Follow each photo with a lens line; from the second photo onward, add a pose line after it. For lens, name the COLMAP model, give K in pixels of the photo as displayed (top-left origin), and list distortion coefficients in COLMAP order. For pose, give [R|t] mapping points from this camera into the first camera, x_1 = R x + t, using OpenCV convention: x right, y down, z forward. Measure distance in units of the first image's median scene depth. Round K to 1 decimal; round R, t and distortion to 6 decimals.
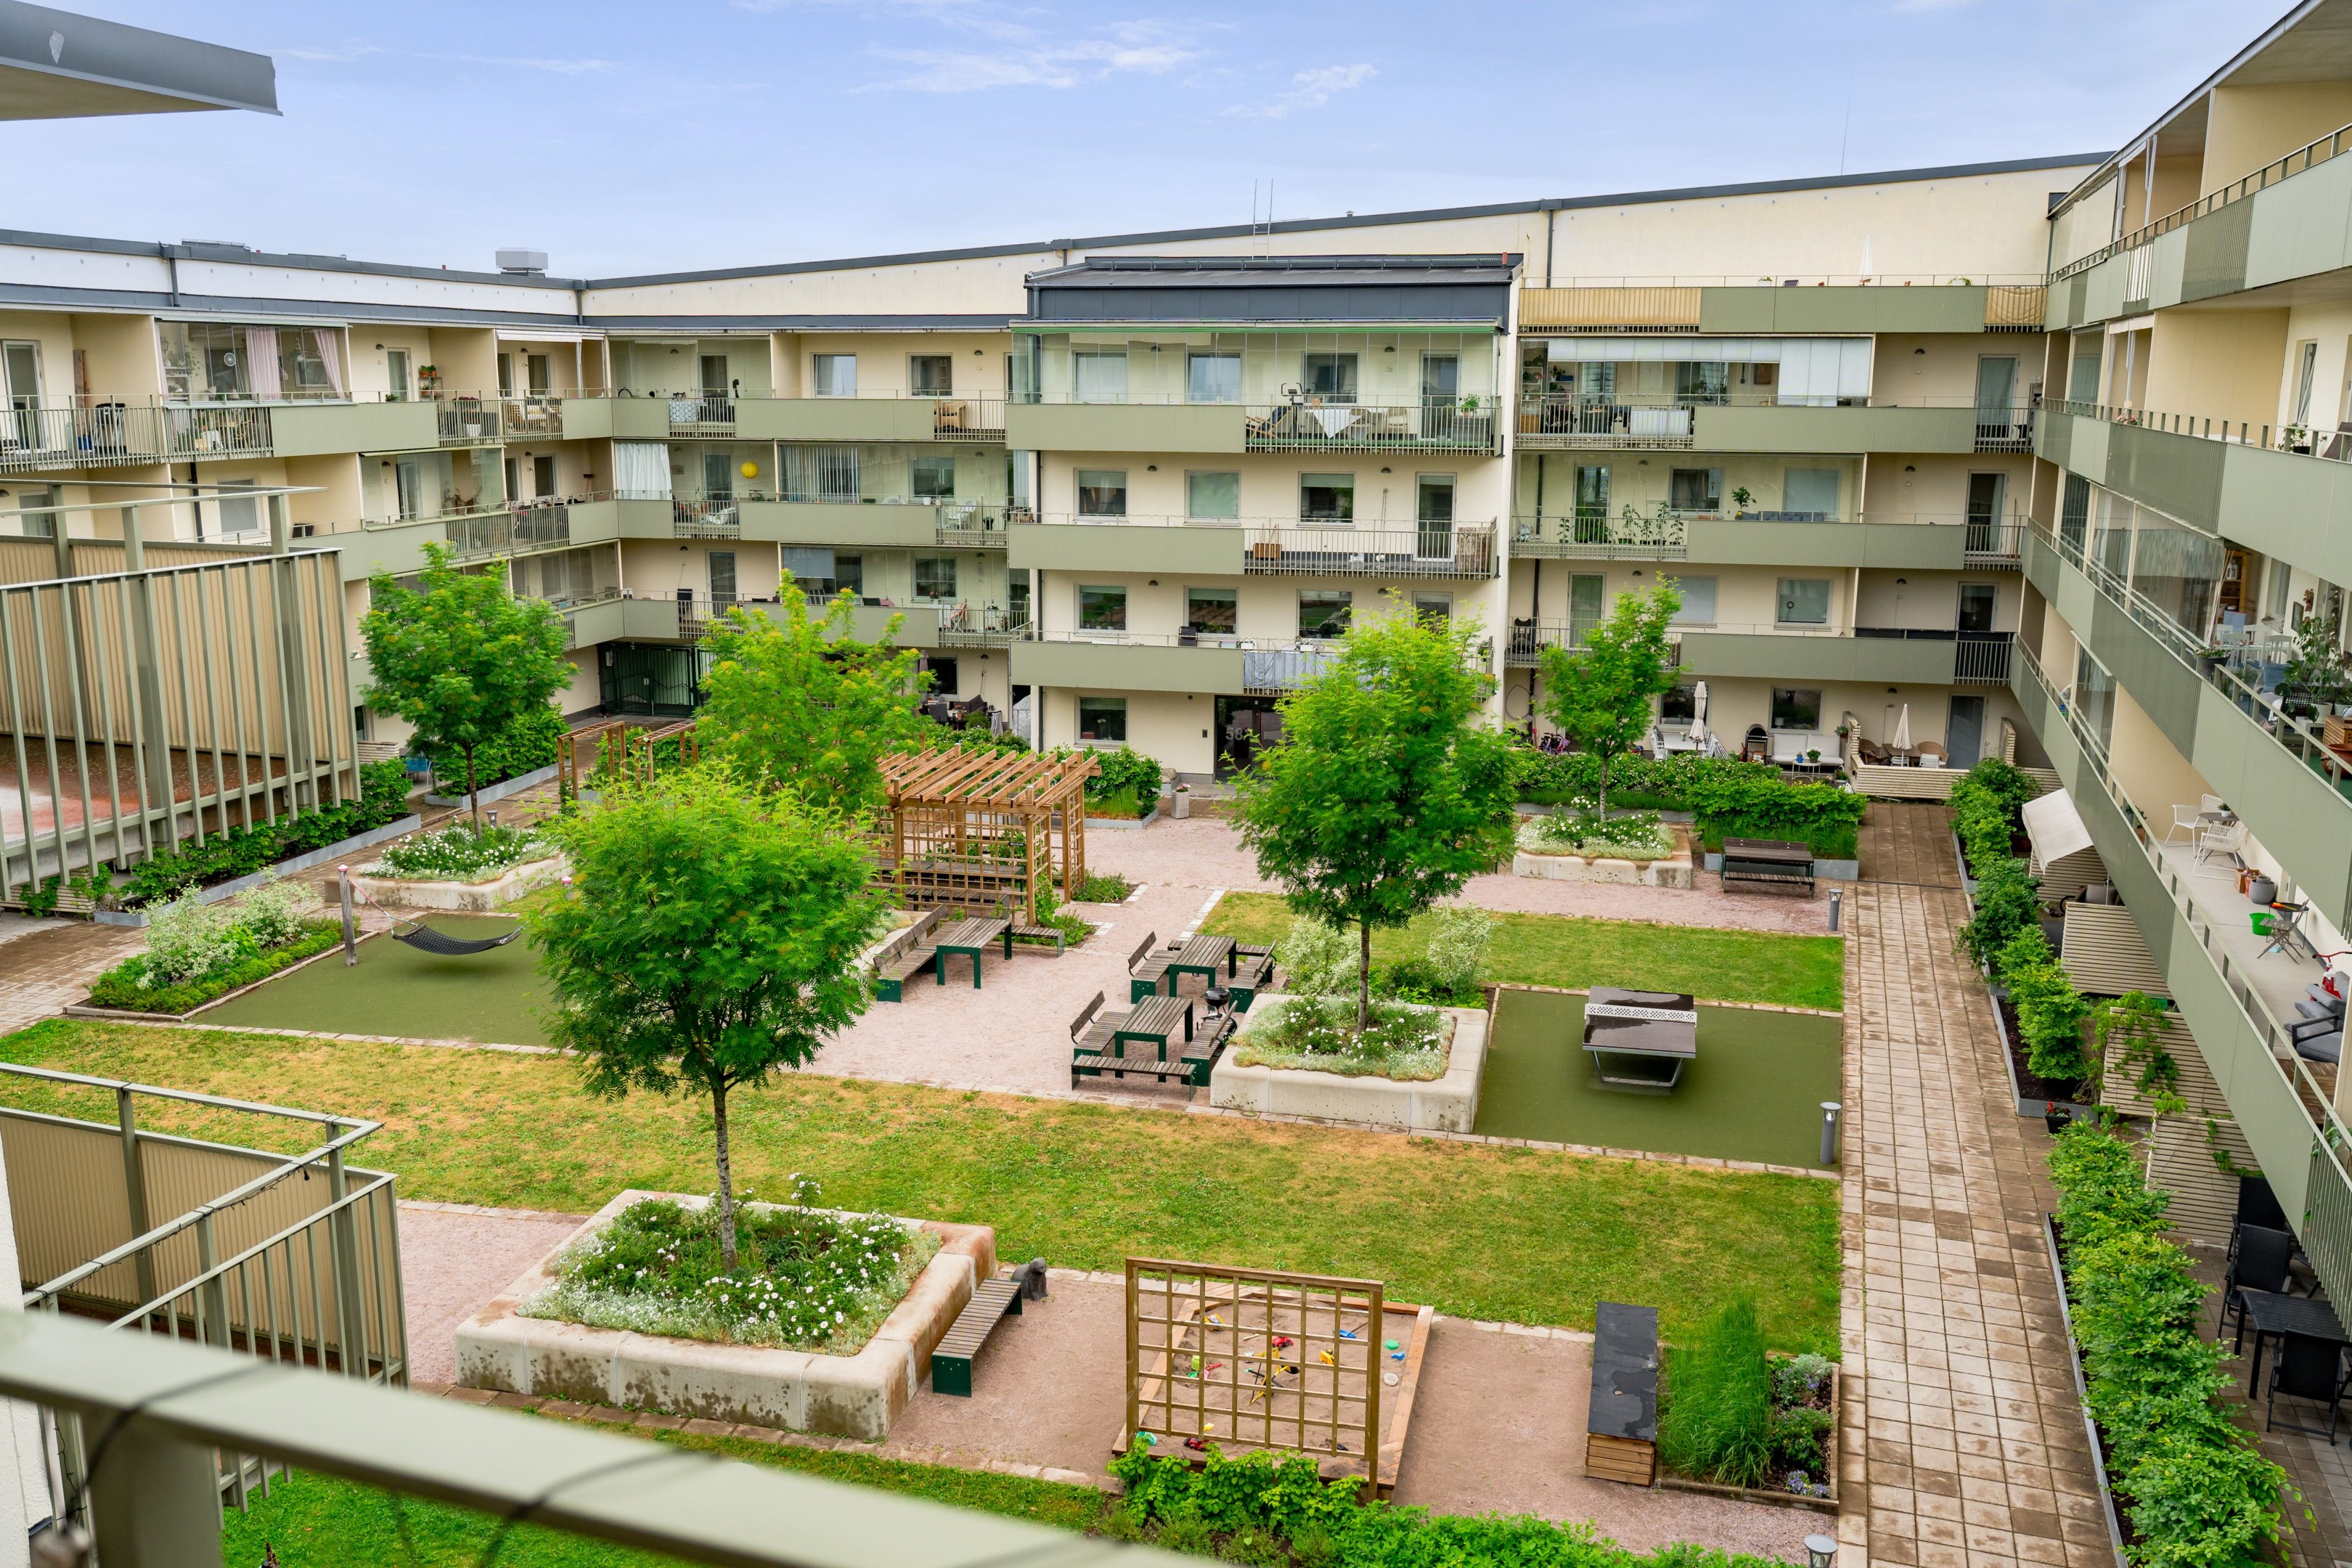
lens RADIAL K [[1977.5, 0, 1184.8], [0, 1977.5, 783.9], [0, 0, 1]] dist [0.008637, 0.001693]
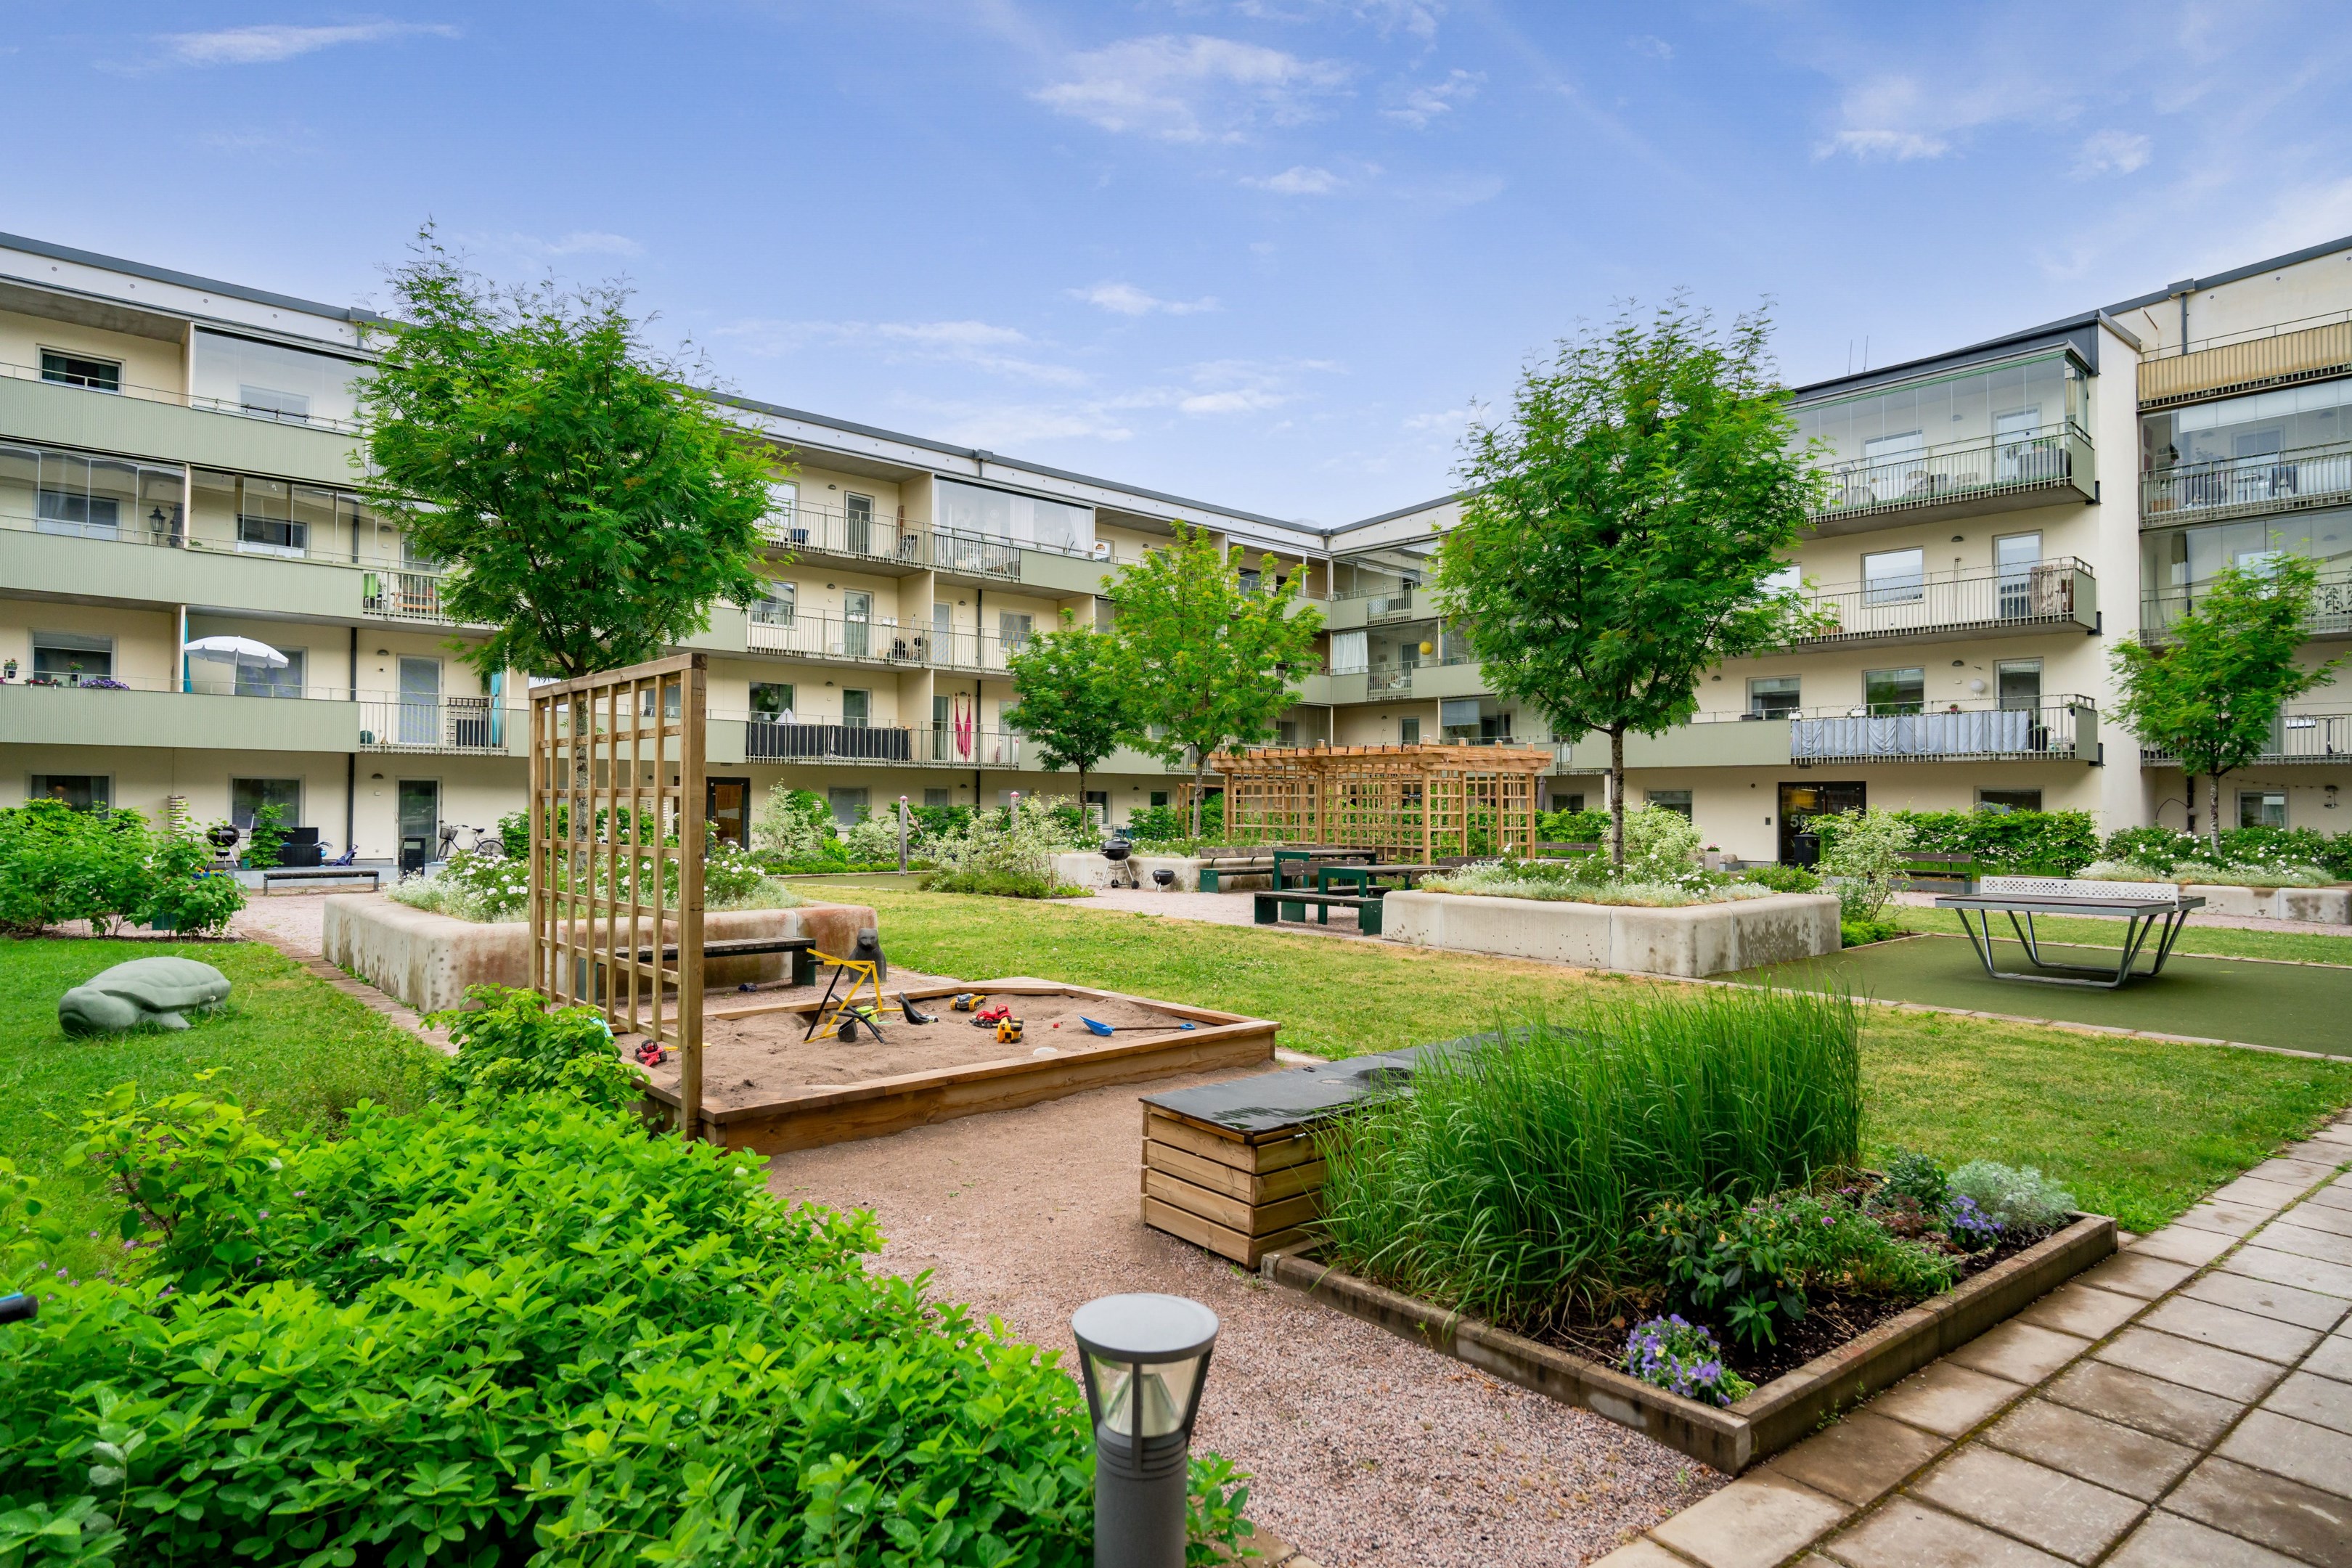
lens RADIAL K [[1281.4, 0, 1169.3], [0, 1281.4, 784.6], [0, 0, 1]] dist [-0.005678, -0.001453]
pose [[0.821361, -0.008994, -0.570338, 0.129434], [-0.117710, 0.975682, -0.184904, 0.112017], [0.558131, 0.219008, 0.800328, 0.279581]]
